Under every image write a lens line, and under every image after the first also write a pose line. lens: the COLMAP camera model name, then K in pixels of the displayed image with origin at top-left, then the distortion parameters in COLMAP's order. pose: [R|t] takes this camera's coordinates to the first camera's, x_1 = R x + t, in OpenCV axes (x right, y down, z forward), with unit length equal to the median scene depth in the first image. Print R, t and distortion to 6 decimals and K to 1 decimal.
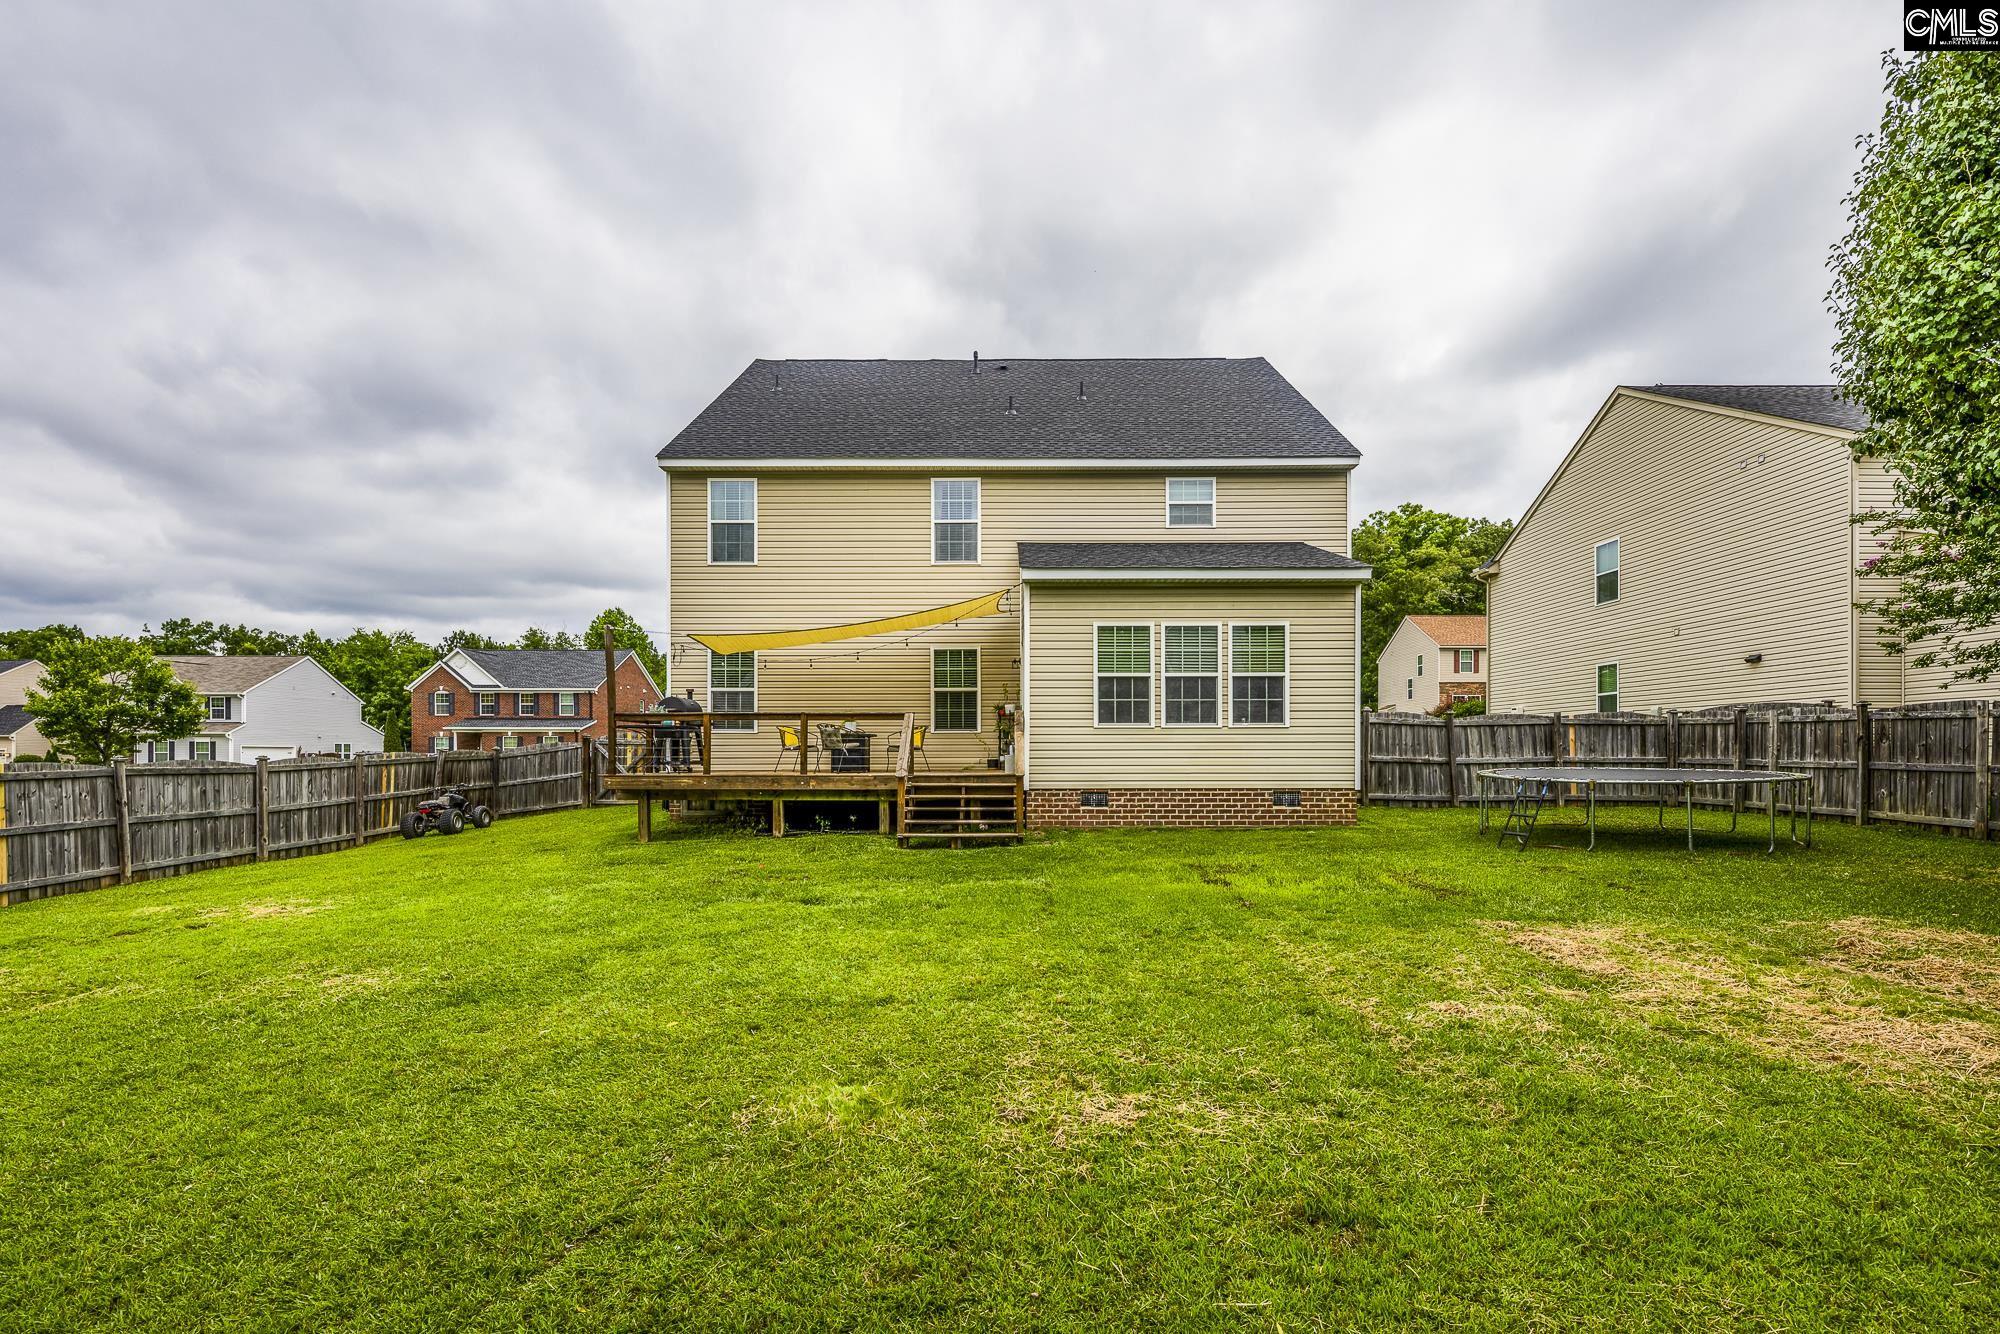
lens RADIAL K [[988.0, 0, 1022.5], [0, 988.0, 756.9], [0, 0, 1]] dist [0.017321, 0.000149]
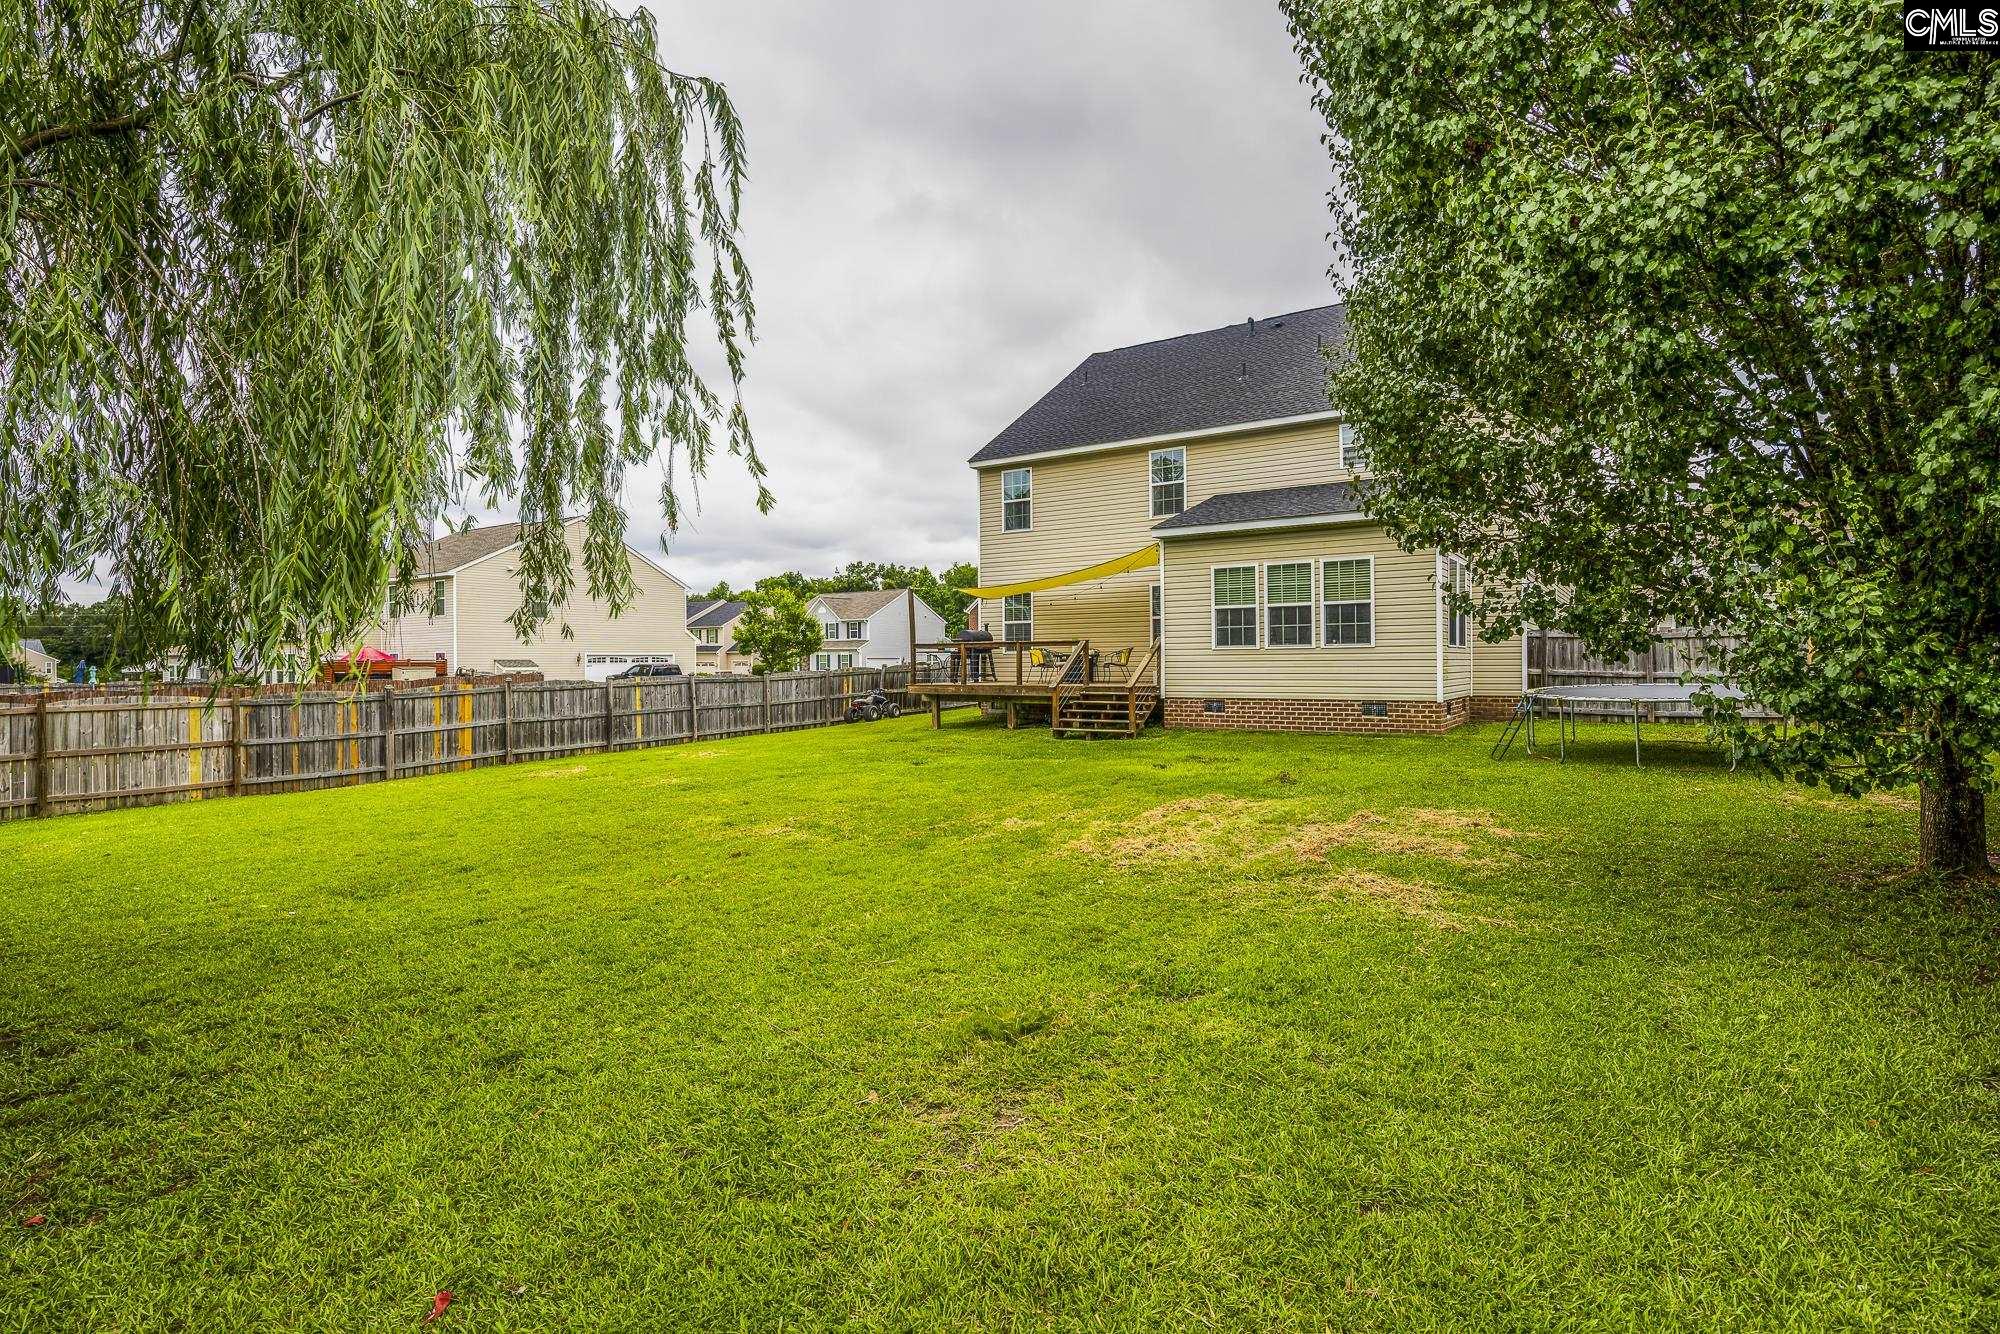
lens RADIAL K [[988.0, 0, 997.4], [0, 988.0, 660.6], [0, 0, 1]] dist [0.017321, 0.000149]
pose [[0.838899, -0.006023, -0.544255, 0.525755], [0.005922, 0.999981, -0.001938, -0.014632], [0.544256, -0.001597, 0.838918, -0.205117]]
